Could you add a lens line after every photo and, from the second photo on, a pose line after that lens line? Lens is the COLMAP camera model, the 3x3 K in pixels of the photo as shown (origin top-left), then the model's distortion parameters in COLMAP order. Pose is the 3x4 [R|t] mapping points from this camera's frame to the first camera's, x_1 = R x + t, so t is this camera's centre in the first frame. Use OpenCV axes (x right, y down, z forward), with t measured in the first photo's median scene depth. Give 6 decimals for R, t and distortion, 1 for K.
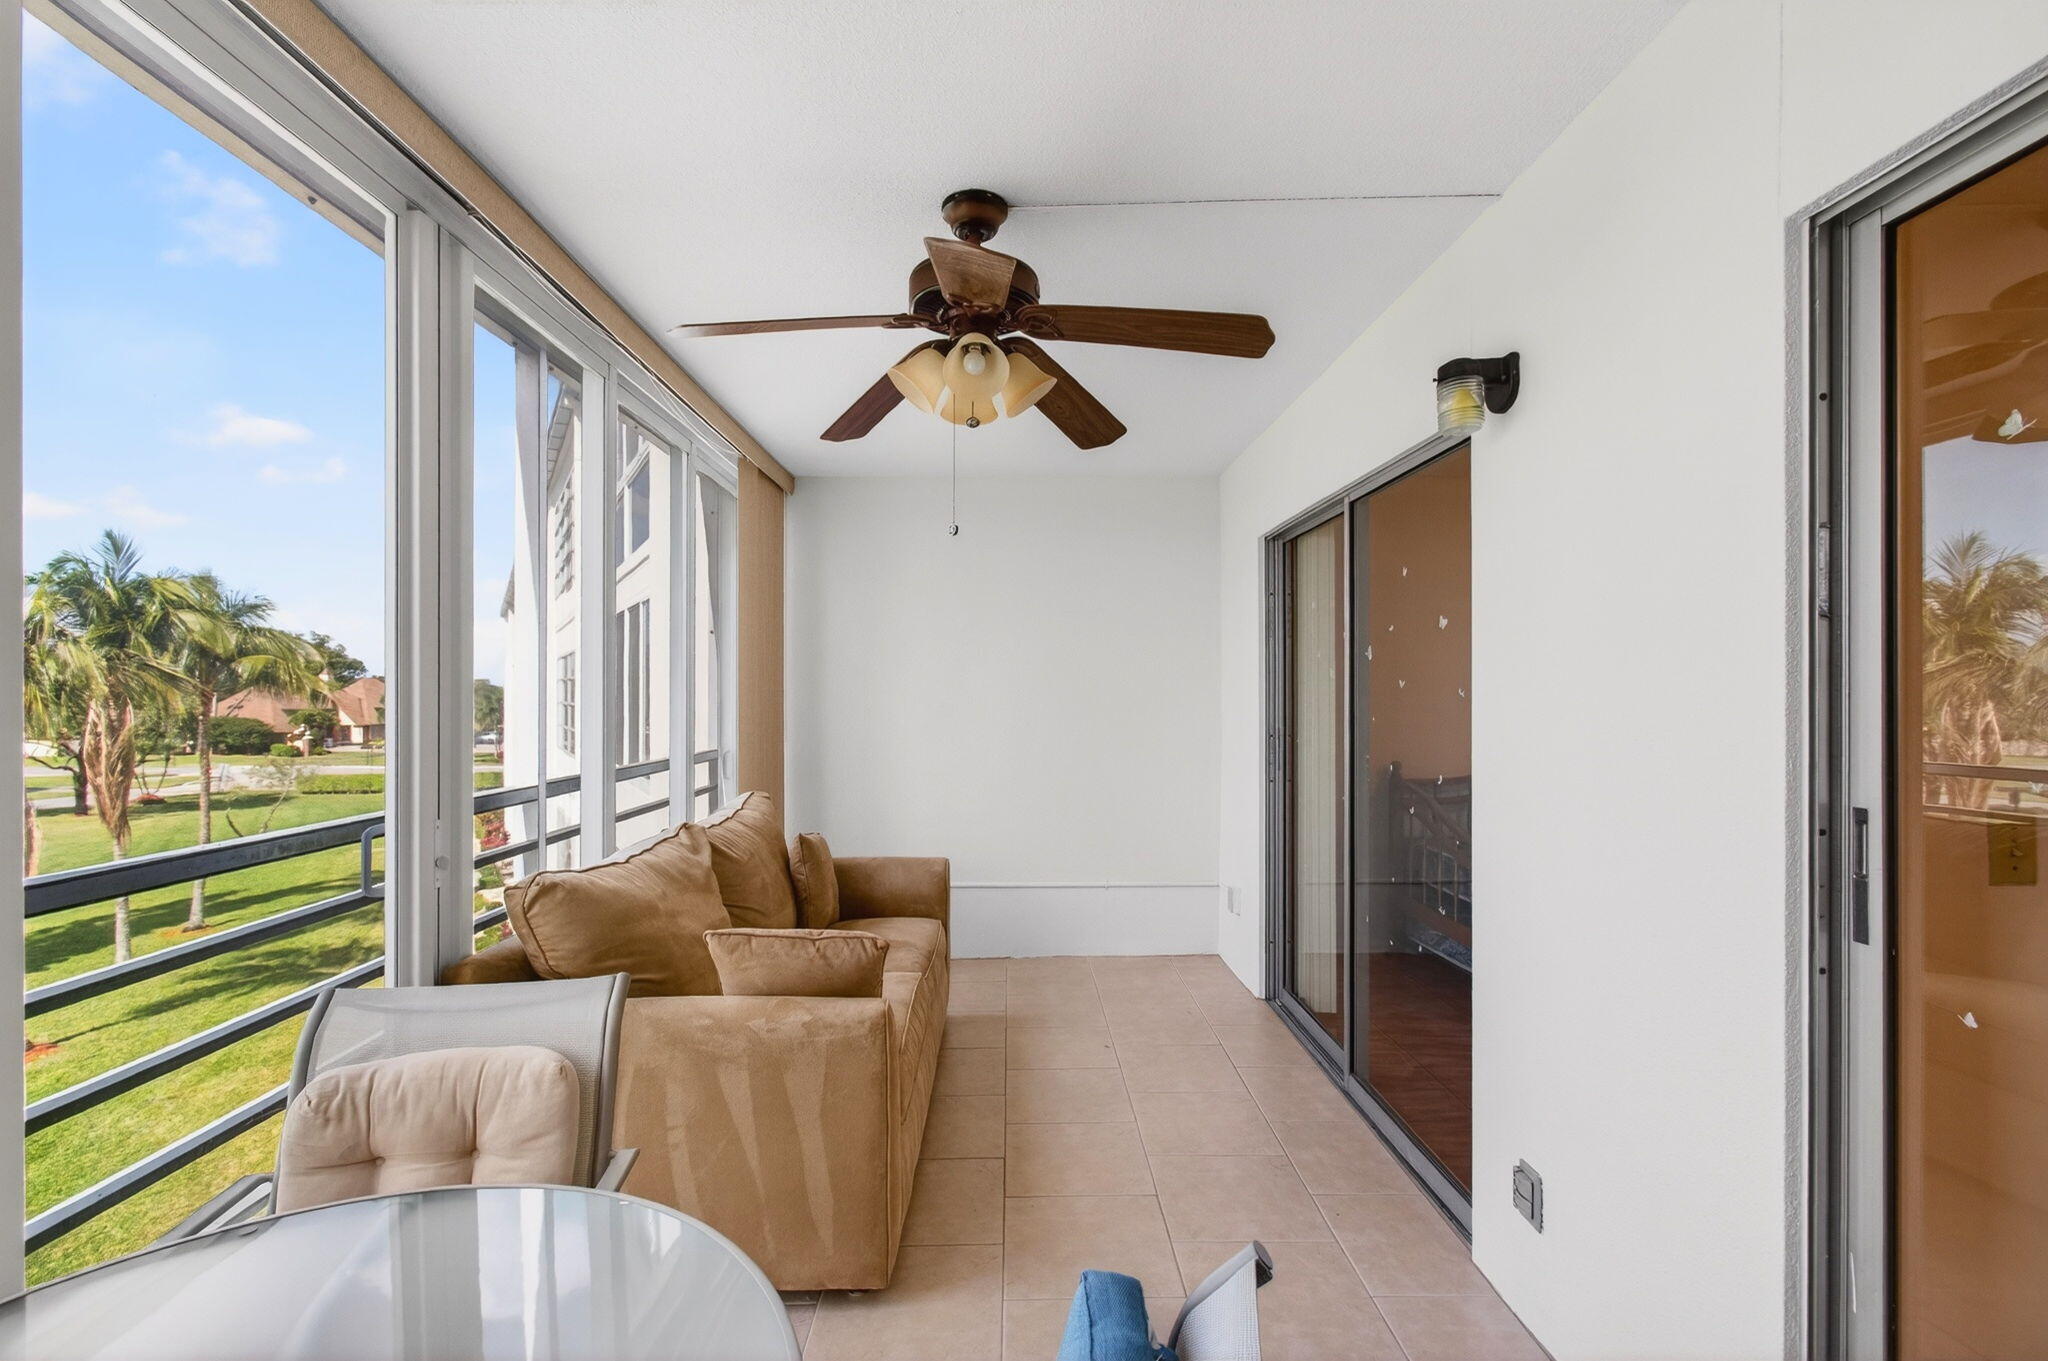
lens RADIAL K [[917.0, 0, 997.0], [0, 917.0, 701.5], [0, 0, 1]] dist [0.002271, 0.000387]
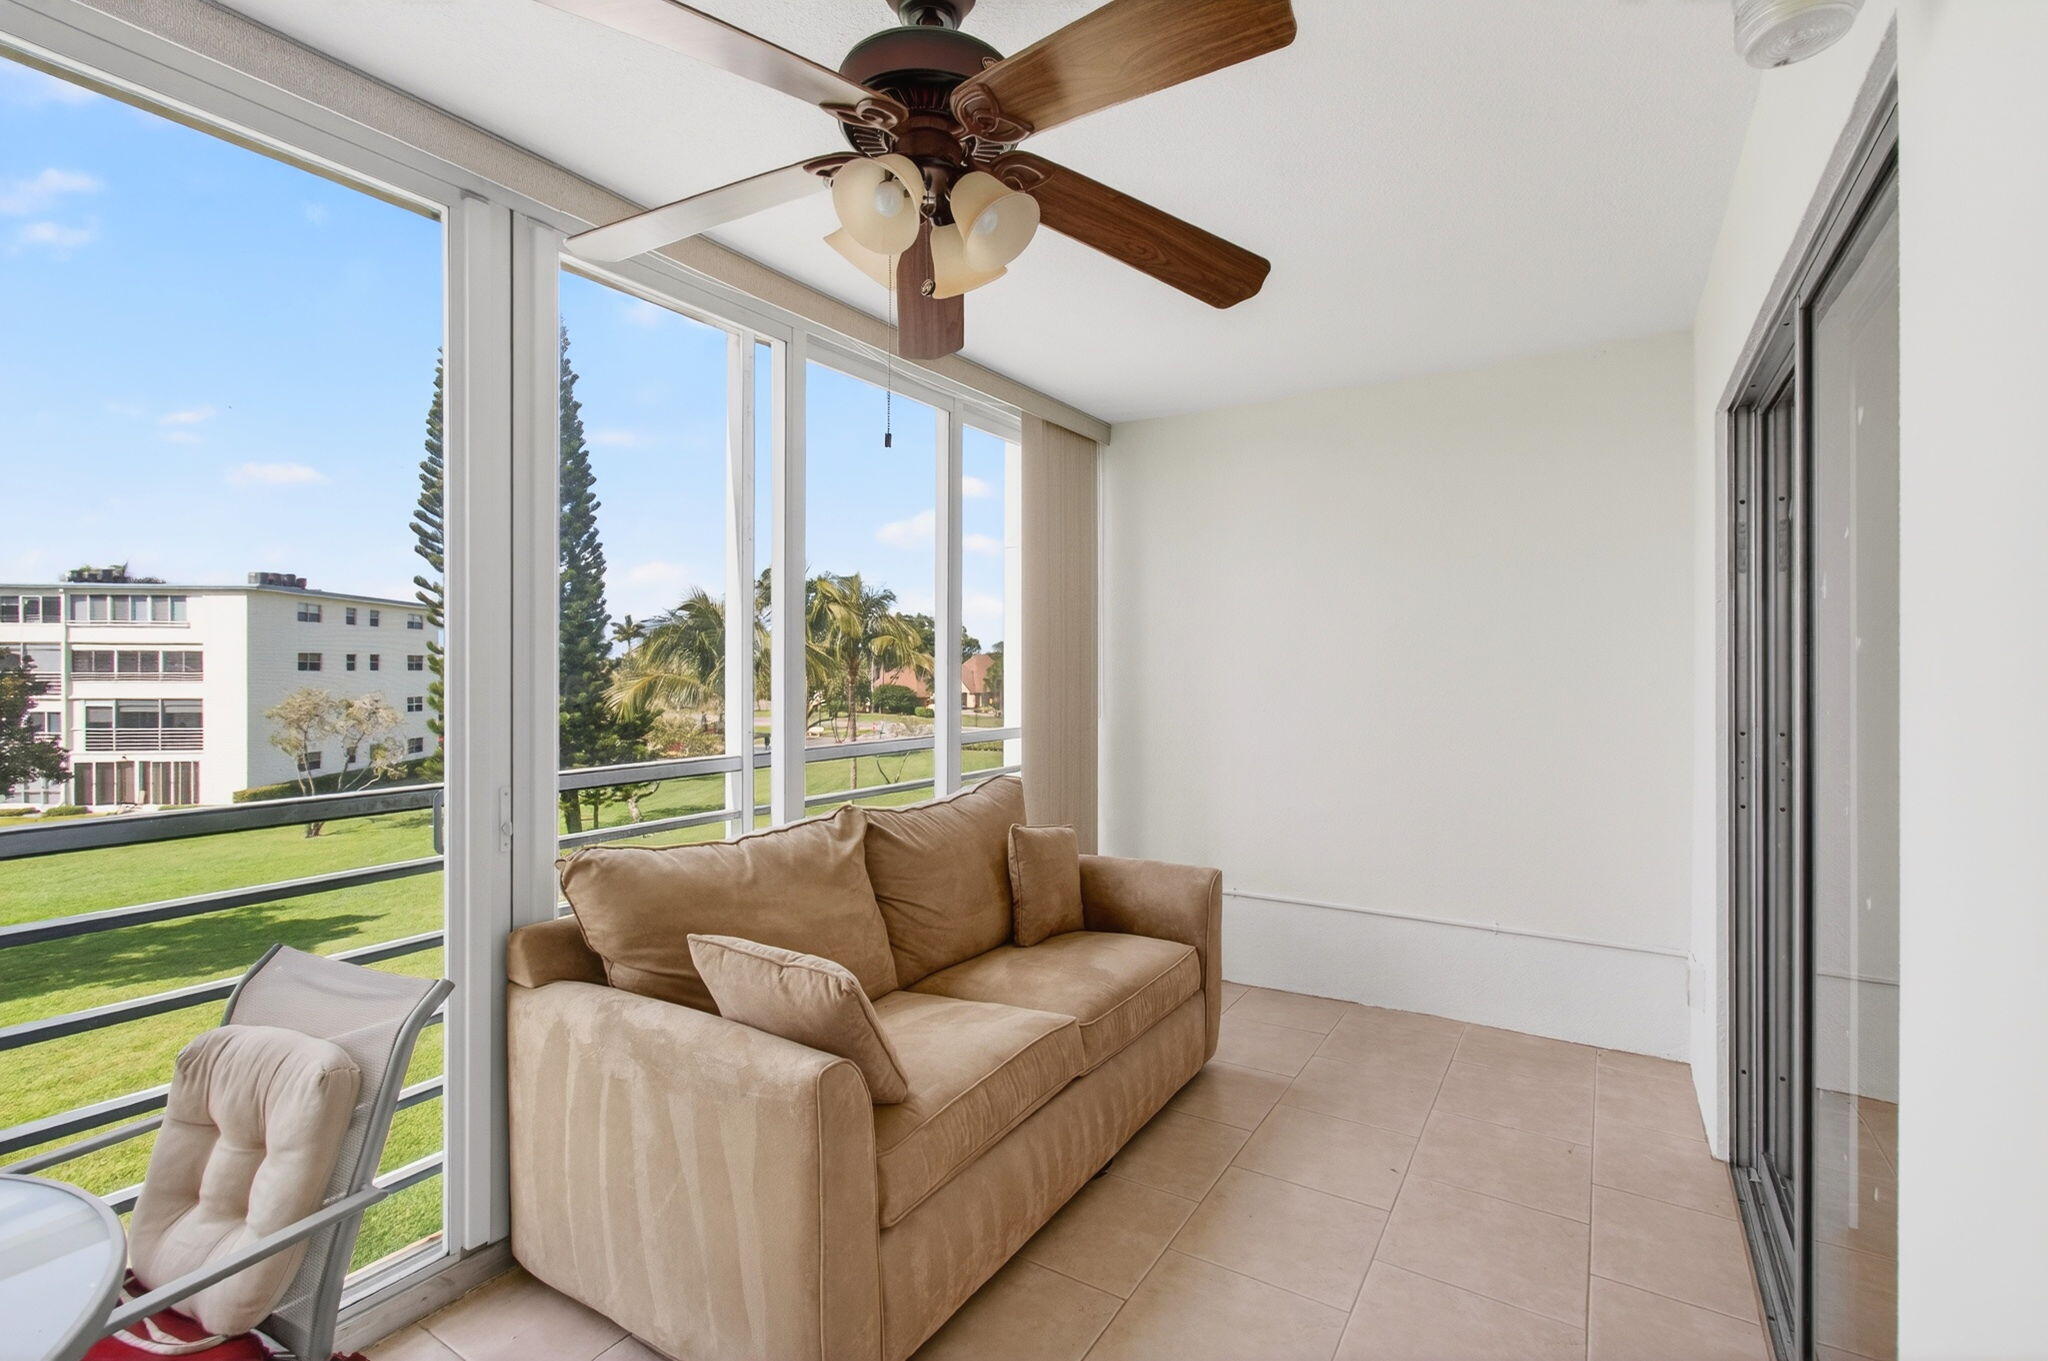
lens RADIAL K [[915.8, 0, 1022.3], [0, 915.8, 672.0], [0, 0, 1]] dist [-0.002027, -0.000092]
pose [[0.846669, 0.002534, -0.532114, 0.270175], [-0.004114, 0.999990, -0.001785, 0.000038], [0.532104, 0.003701, 0.846671, 0.280155]]
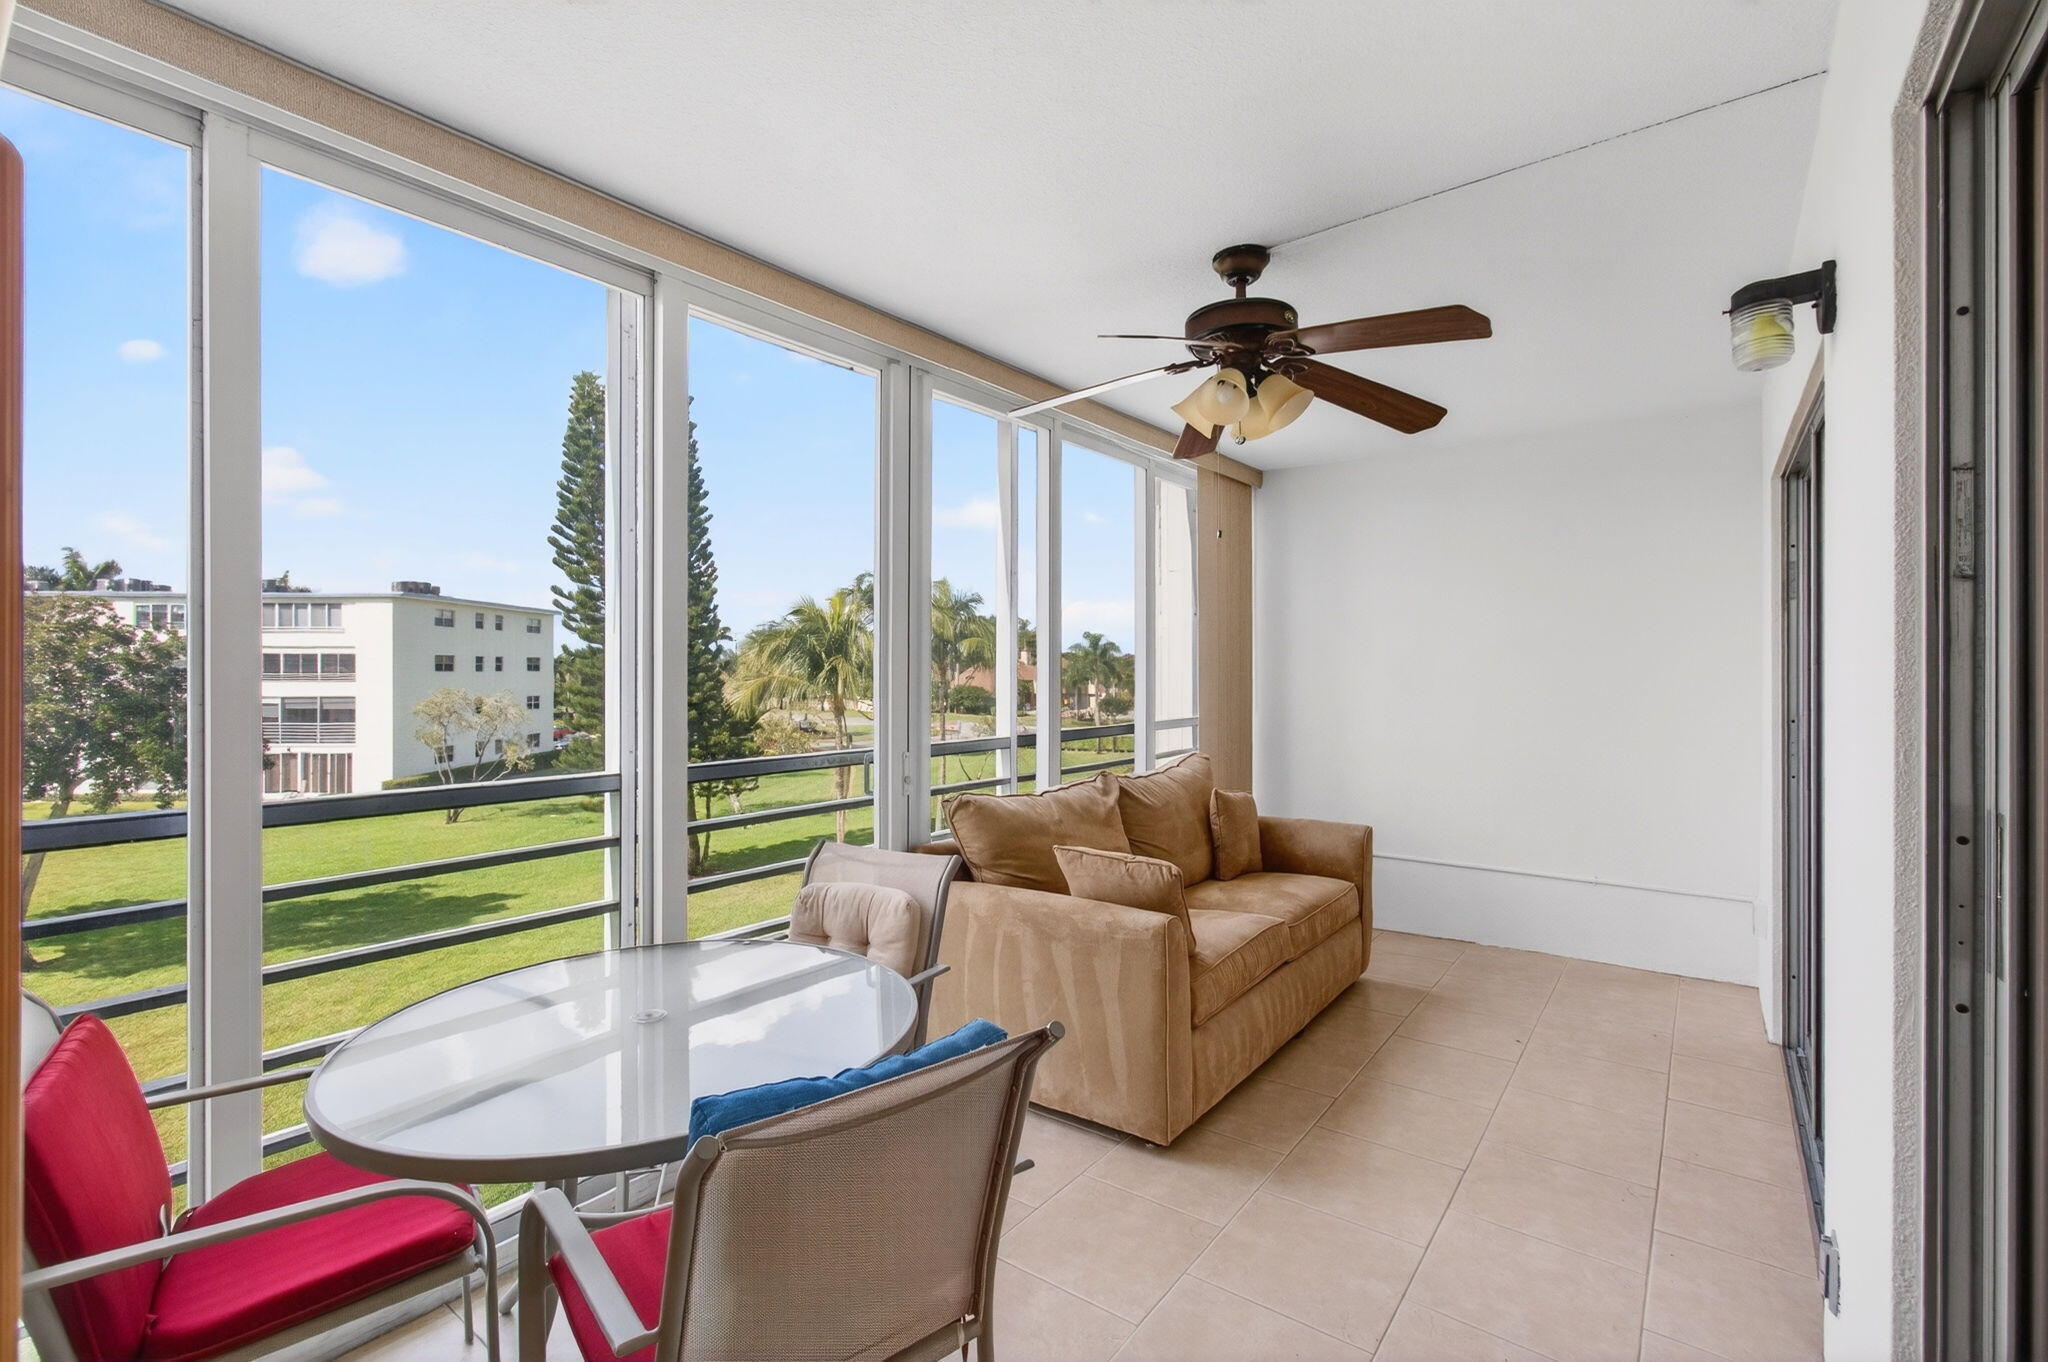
lens RADIAL K [[908.6, 0, 1013.2], [0, 908.6, 672.8], [0, 0, 1]] dist [-0.001721, 0.000513]
pose [[0.799050, 0.002971, -0.601258, 0.287656], [-0.004531, 0.999989, -0.001080, -0.000867], [0.601248, 0.003588, 0.799054, -0.071635]]
